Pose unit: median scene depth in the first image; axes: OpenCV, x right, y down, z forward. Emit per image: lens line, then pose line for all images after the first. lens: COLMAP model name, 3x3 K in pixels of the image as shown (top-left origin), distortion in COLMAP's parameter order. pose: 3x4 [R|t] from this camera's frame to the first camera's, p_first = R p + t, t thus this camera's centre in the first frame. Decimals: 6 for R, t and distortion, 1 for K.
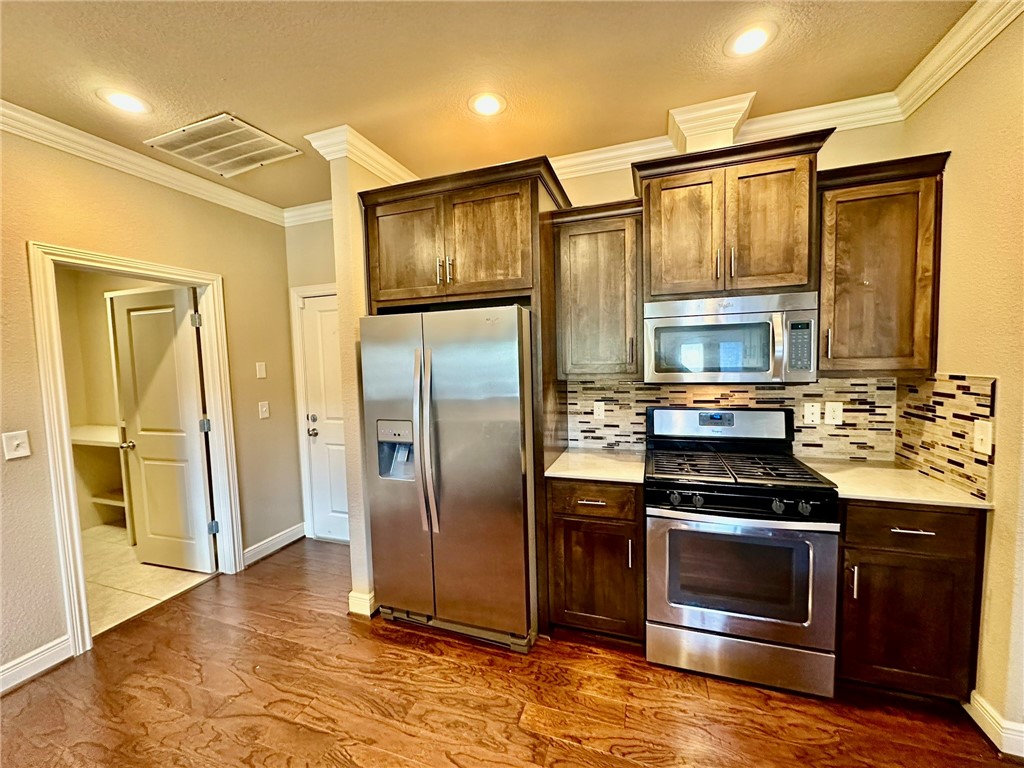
lens RADIAL K [[407.2, 0, 507.0], [0, 407.2, 386.3], [0, 0, 1]] dist [-0.003247, 0.000331]
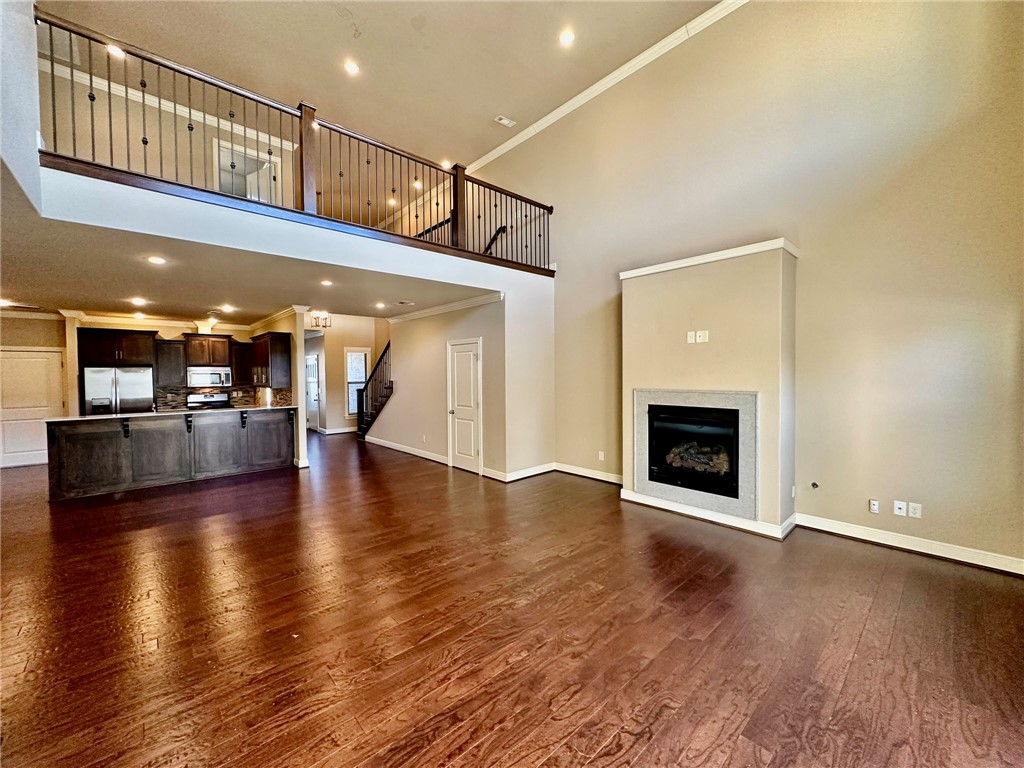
lens RADIAL K [[407.2, 0, 508.9], [0, 407.2, 382.1], [0, 0, 1]] dist [-0.003247, 0.000331]
pose [[0.479448, -0.000811, 0.877570, -1.721797], [0.048435, 0.998500, -0.025539, 0.207050], [-0.876233, 0.054750, 0.478768, -3.832336]]
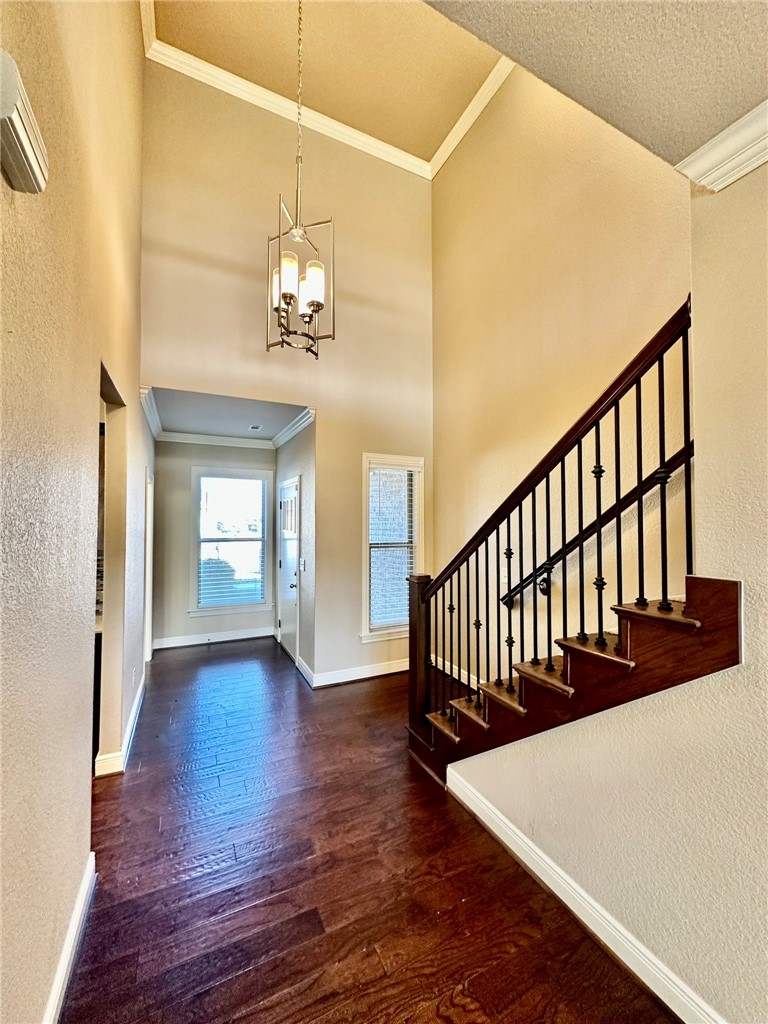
lens RADIAL K [[407.2, 0, 382.0], [0, 407.2, 511.4], [0, 0, 1]] dist [-0.003247, 0.000331]
pose [[0.701878, 0.037952, 0.711285, 0.596936], [0.025173, 0.996634, -0.078017, -0.043319], [-0.711852, 0.072664, 0.698561, -0.826096]]
